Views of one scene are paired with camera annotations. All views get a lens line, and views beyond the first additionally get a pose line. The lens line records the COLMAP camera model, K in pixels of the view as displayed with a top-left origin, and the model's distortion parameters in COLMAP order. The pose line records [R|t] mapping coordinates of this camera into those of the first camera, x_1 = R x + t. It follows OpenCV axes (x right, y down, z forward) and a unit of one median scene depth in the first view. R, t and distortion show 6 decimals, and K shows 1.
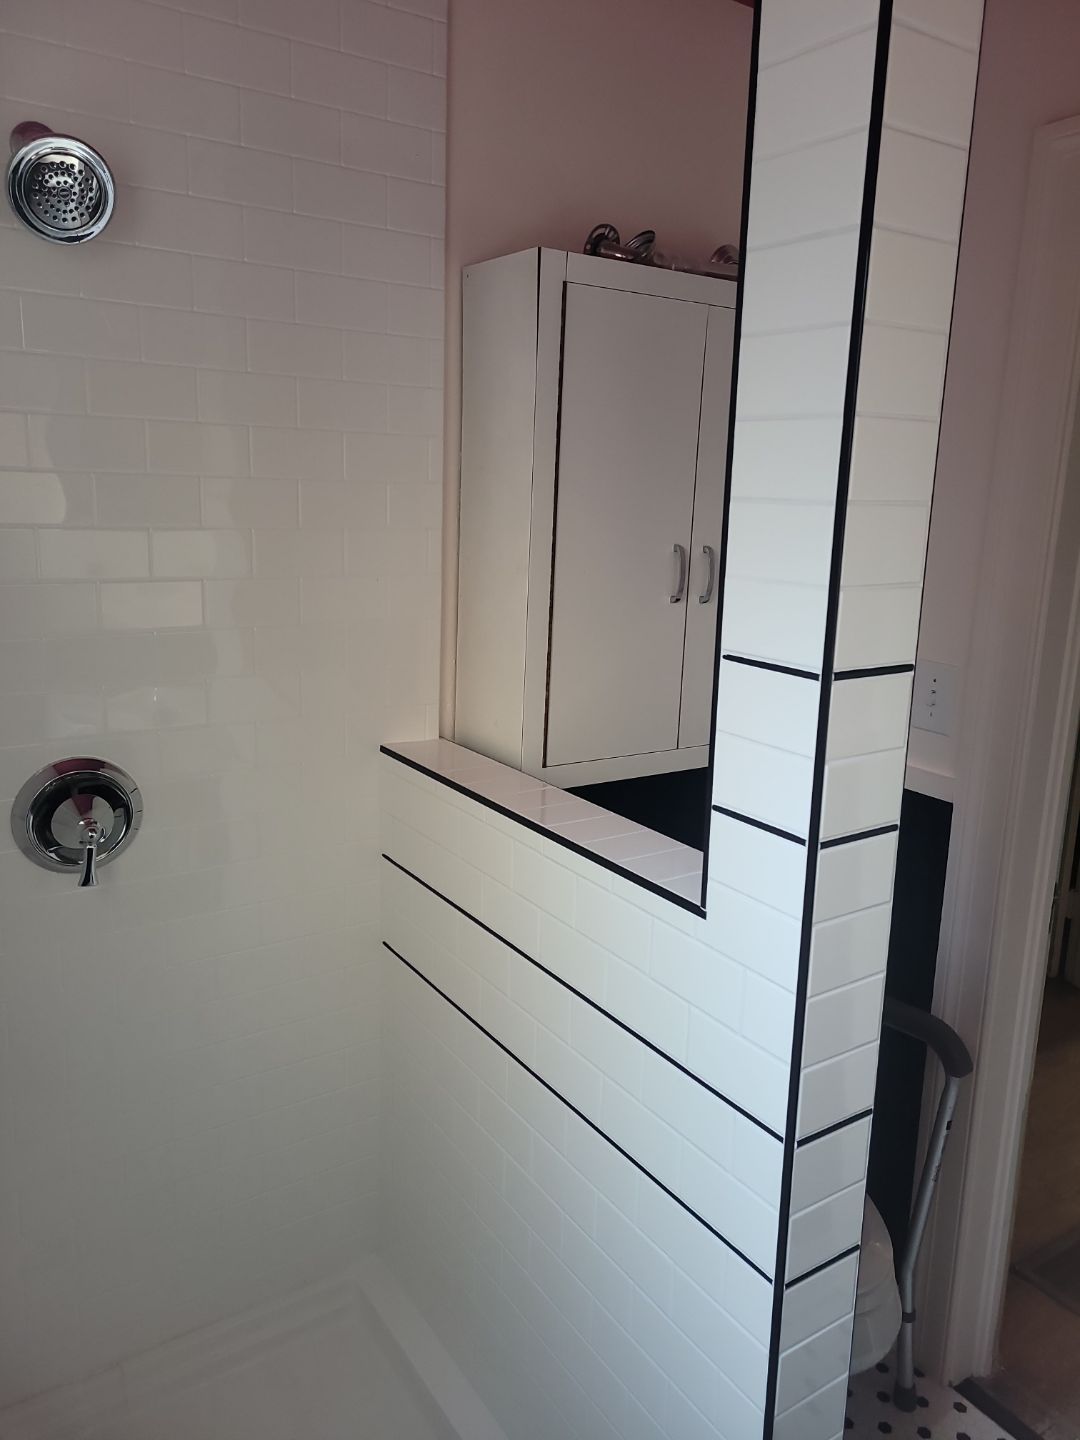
lens RADIAL K [[1075.4, 0, 541.1], [0, 1075.4, 697.1], [0, 0, 1]] dist [0.057889, -0.029207]
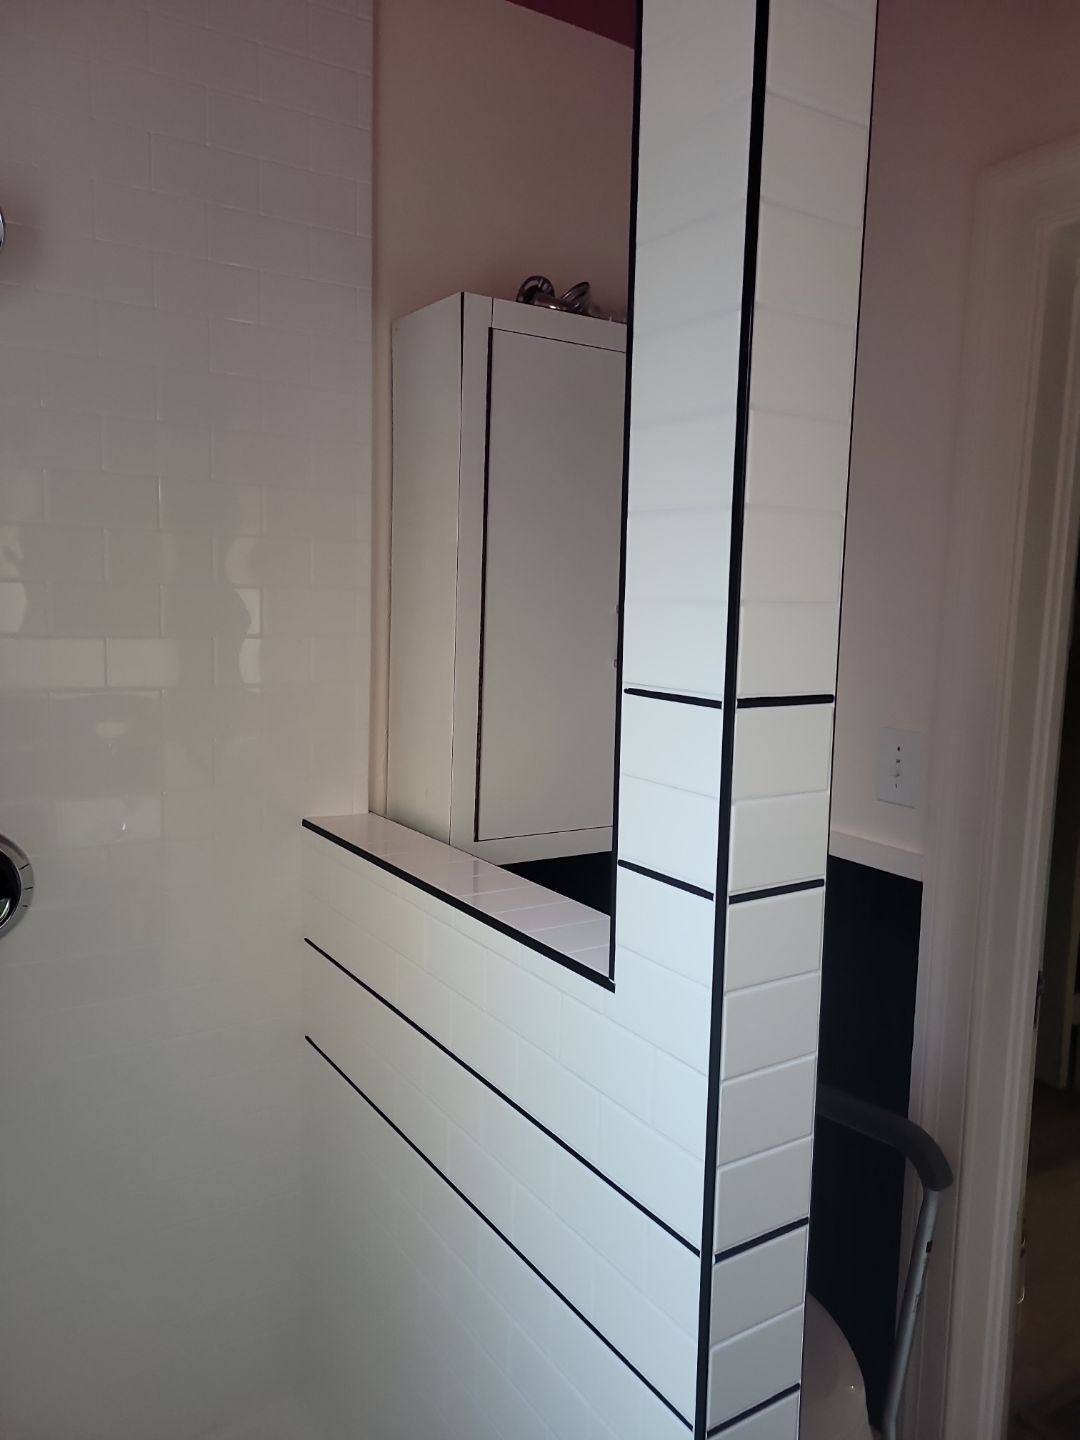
lens RADIAL K [[1075.4, 0, 526.8], [0, 1075.4, 717.5], [0, 0, 1]] dist [0.057889, -0.029207]
pose [[0.999792, -0.002954, -0.020162, 0.069865], [0.001245, 0.996442, -0.084275, 0.039599], [0.020340, 0.084232, 0.996239, 0.072077]]
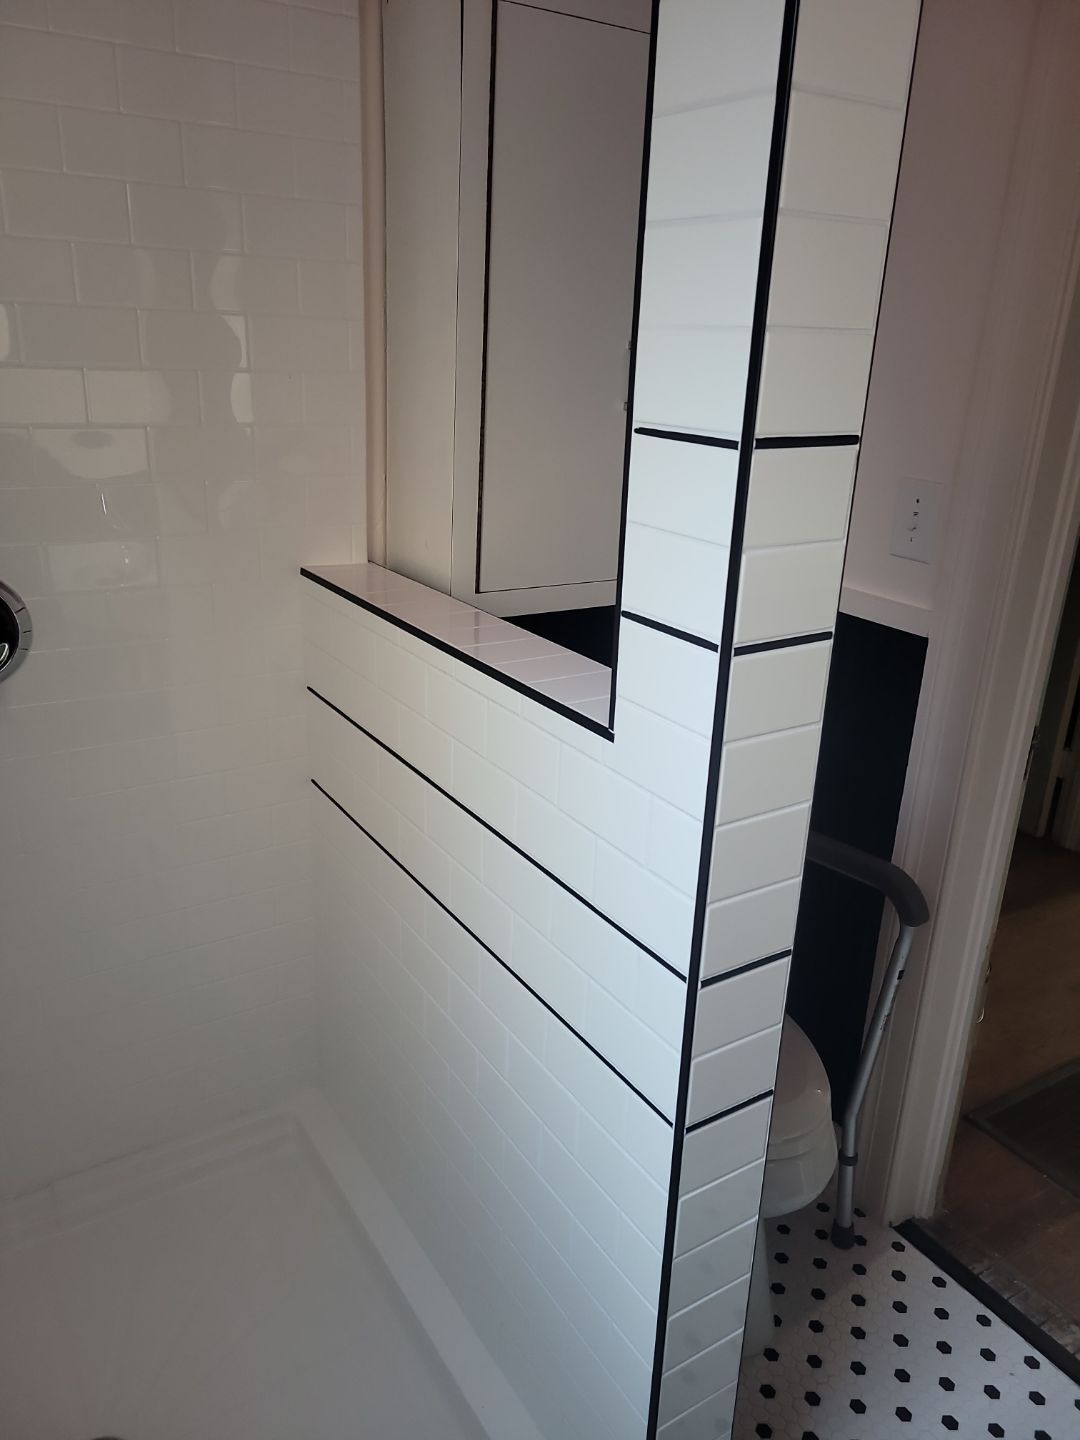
lens RADIAL K [[1075.4, 0, 521.9], [0, 1075.4, 711.1], [0, 0, 1]] dist [0.057889, -0.029207]
pose [[0.999539, 0.014864, -0.026470, 0.070498], [-0.011180, 0.990883, 0.134260, 0.044322], [0.028224, -0.133902, 0.990593, 0.090195]]
